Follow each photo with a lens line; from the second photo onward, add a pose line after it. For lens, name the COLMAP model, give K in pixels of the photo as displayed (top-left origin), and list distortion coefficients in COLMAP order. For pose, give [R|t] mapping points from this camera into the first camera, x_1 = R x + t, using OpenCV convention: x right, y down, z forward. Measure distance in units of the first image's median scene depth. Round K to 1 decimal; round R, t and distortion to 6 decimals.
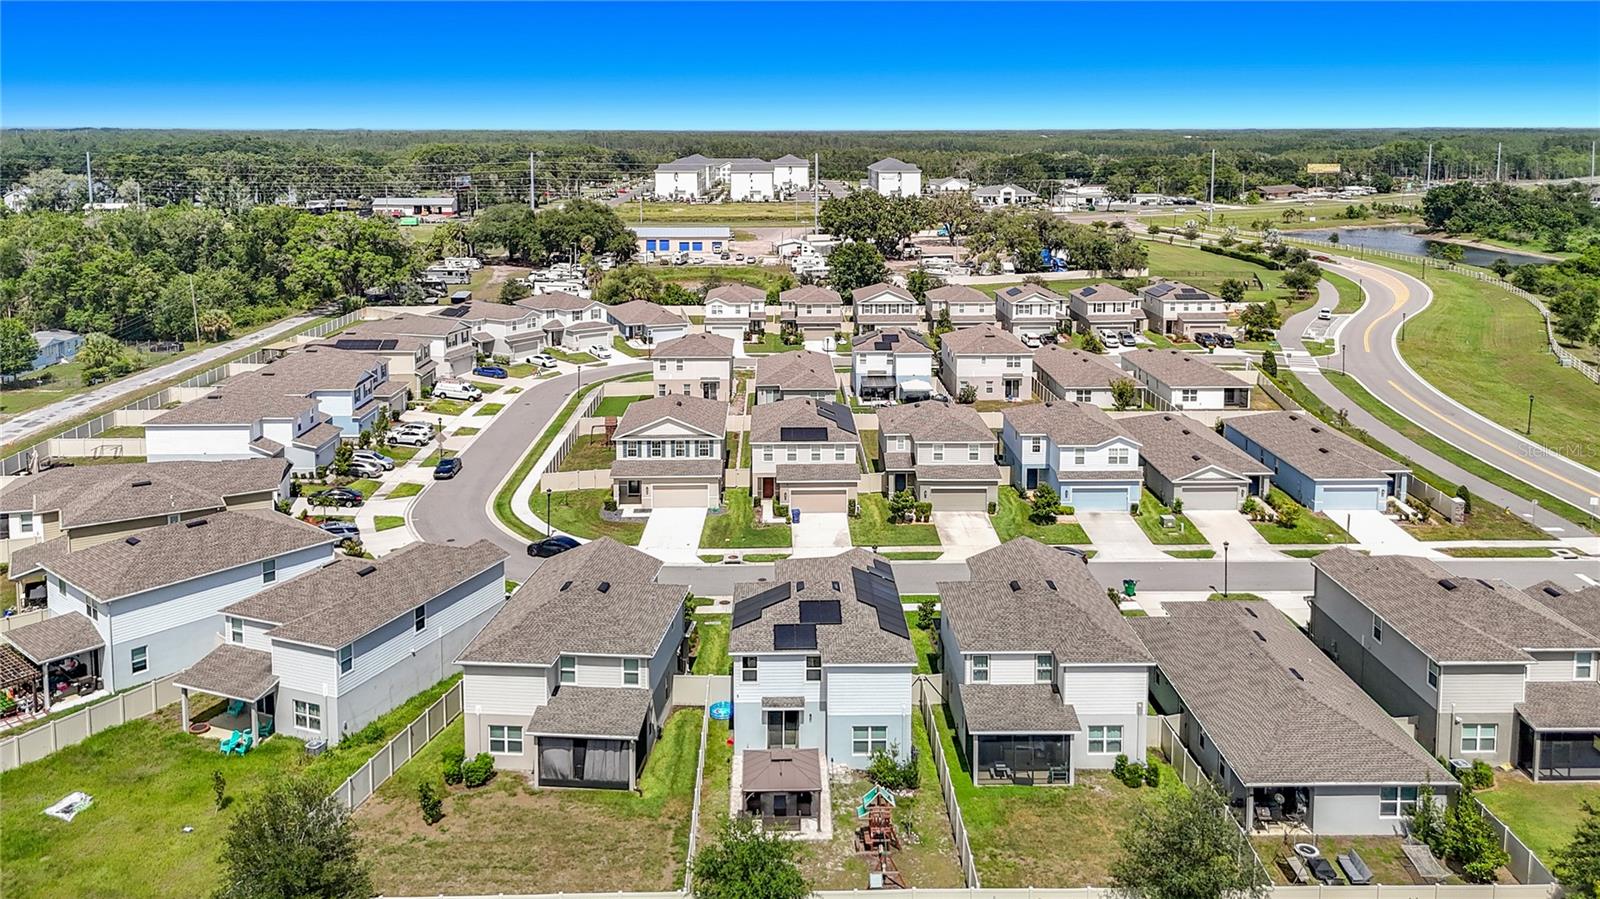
lens RADIAL K [[1234.1, 0, 793.7], [0, 1234.1, 294.8], [0, 0, 1]] dist [0.067618, -0.007559]
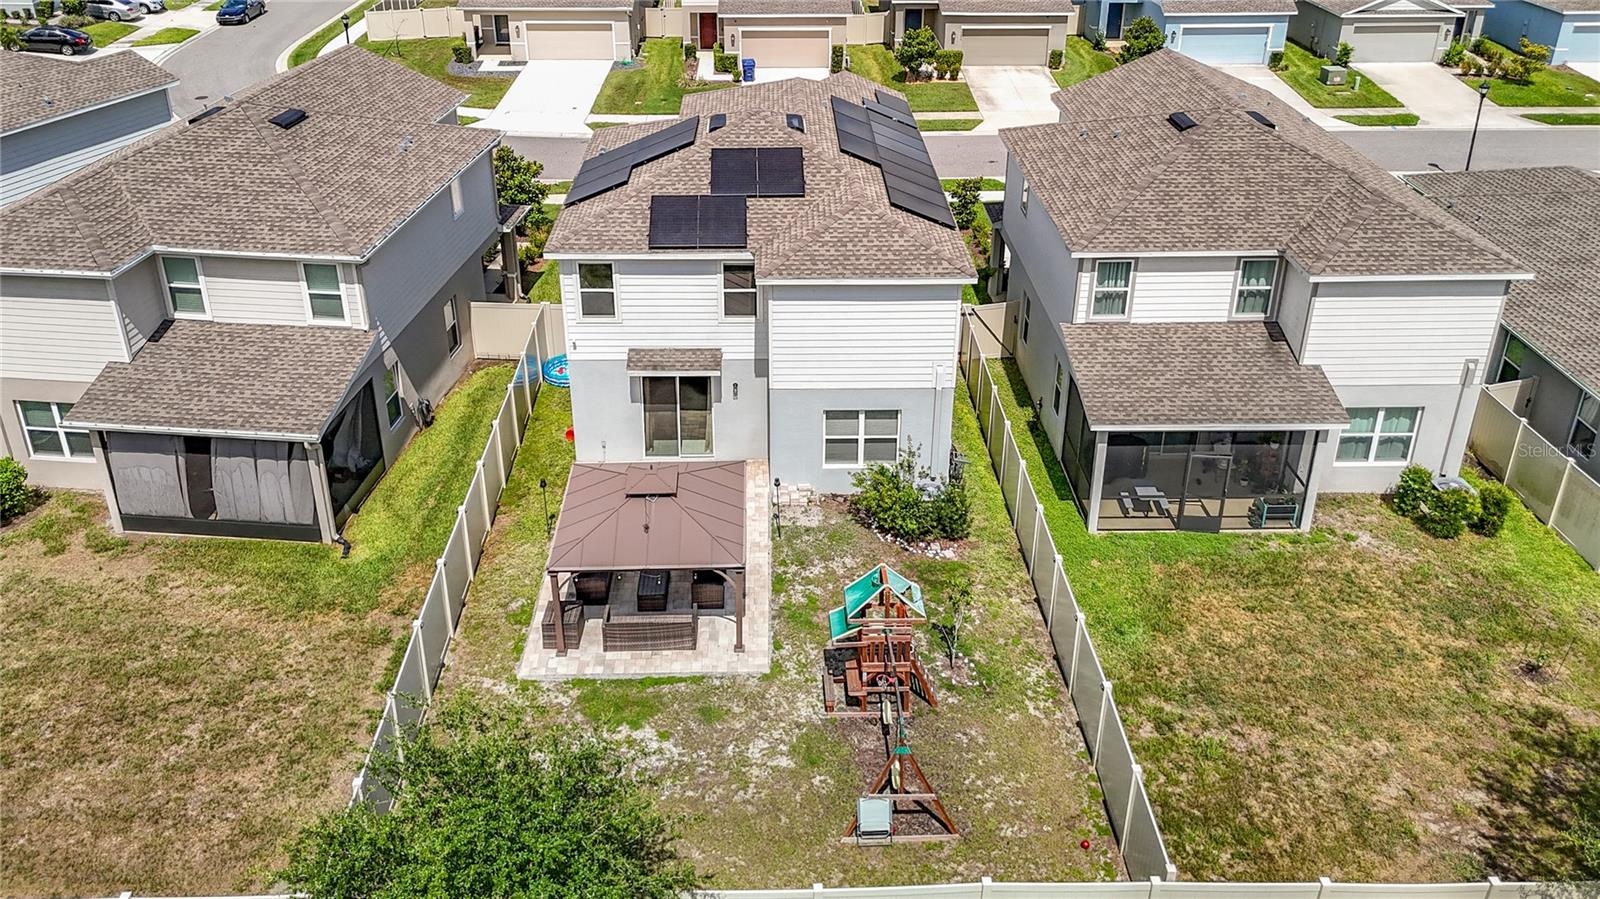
lens RADIAL K [[1234.1, 0, 793.7], [0, 1234.1, 294.8], [0, 0, 1]] dist [0.067618, -0.007559]
pose [[0.999953, 0.003692, 0.009009, 0.031523], [-0.006079, 0.959541, 0.281504, 0.177653], [-0.007605, -0.281545, 0.959518, 0.572562]]
